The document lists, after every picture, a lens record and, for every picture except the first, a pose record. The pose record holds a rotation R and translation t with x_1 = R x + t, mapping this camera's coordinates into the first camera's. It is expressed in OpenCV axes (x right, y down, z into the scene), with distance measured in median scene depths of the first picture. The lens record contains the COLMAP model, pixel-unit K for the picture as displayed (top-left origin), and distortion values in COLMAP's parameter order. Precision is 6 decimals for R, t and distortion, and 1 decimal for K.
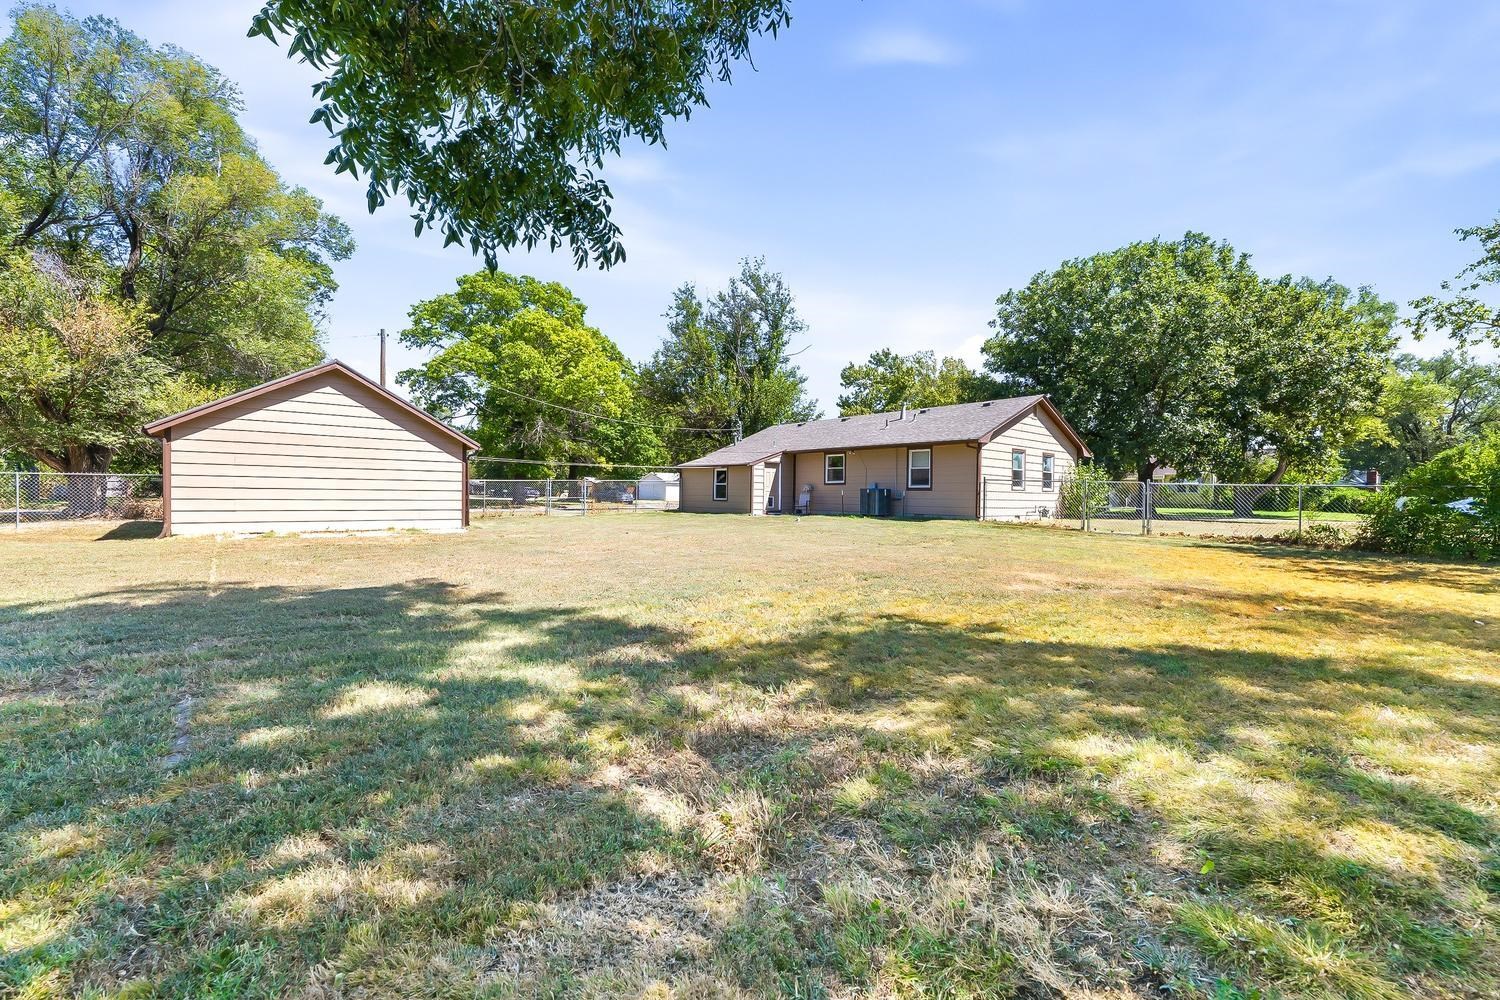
lens RADIAL K [[601.2, 0, 750.0], [0, 601.2, 500.0], [0, 0, 1]] dist [-0.001017, -0.000110]
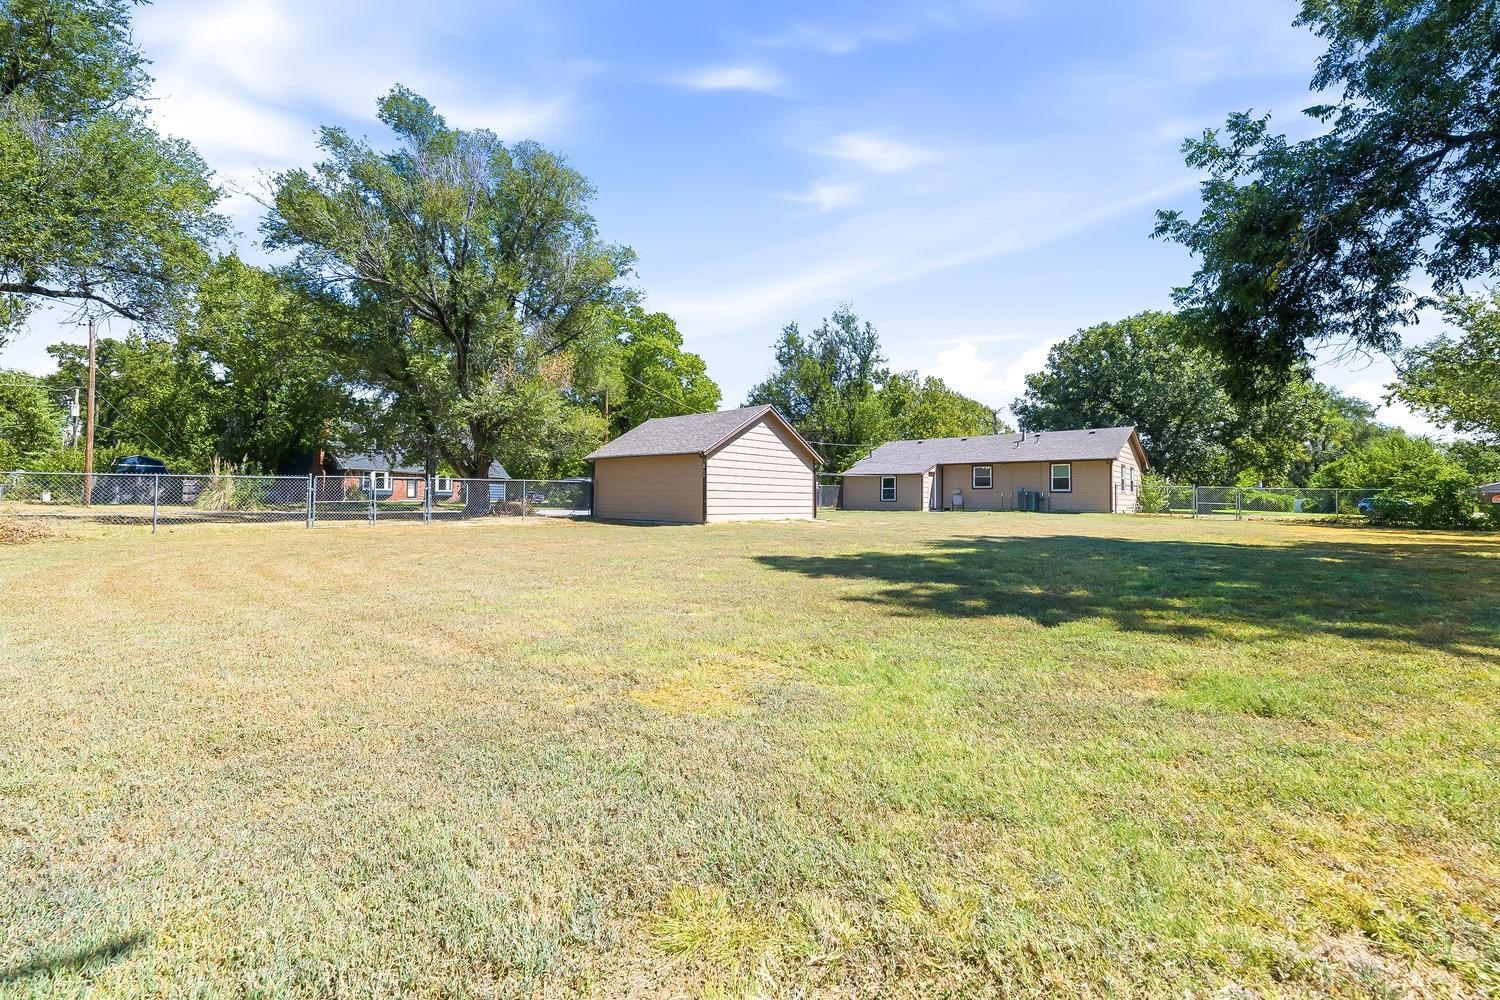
lens RADIAL K [[601.2, 0, 750.0], [0, 601.2, 500.0], [0, 0, 1]] dist [-0.001017, -0.000110]
pose [[0.991098, -0.001745, 0.133122, -0.530117], [0.002582, 0.999978, -0.006116, 0.005897], [-0.133108, 0.006405, 0.991081, -0.266290]]
